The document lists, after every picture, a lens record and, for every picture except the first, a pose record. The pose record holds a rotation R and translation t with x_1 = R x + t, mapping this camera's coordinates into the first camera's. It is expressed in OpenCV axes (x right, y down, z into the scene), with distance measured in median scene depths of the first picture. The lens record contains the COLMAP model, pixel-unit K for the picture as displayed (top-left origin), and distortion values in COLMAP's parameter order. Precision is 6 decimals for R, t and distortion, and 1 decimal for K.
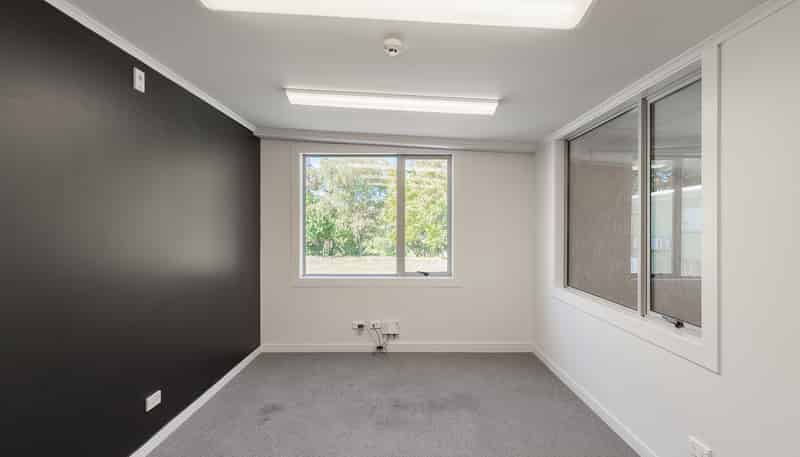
lens RADIAL K [[363.5, 0, 402.7], [0, 363.5, 226.3], [0, 0, 1]] dist [-0.000323, -0.001033]
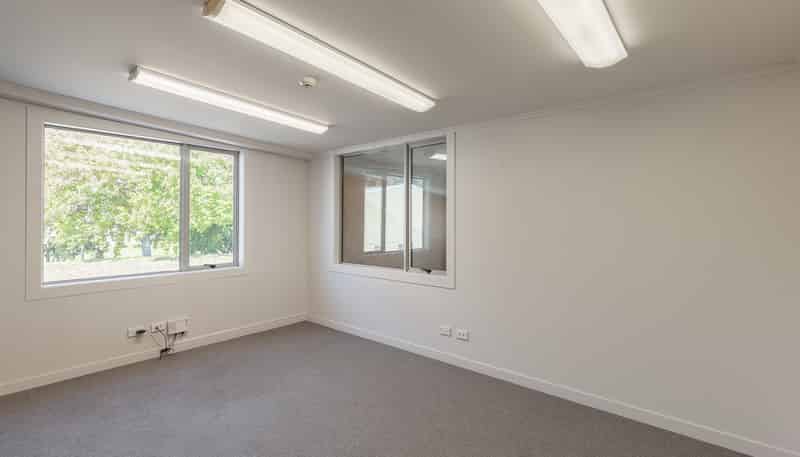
lens RADIAL K [[363.5, 0, 401.4], [0, 363.5, 224.8], [0, 0, 1]] dist [-0.000323, -0.001033]
pose [[0.653744, -0.012095, 0.756619, -0.366584], [0.001393, 0.999890, 0.014781, 0.001645], [-0.756715, -0.008609, 0.653688, -0.056952]]
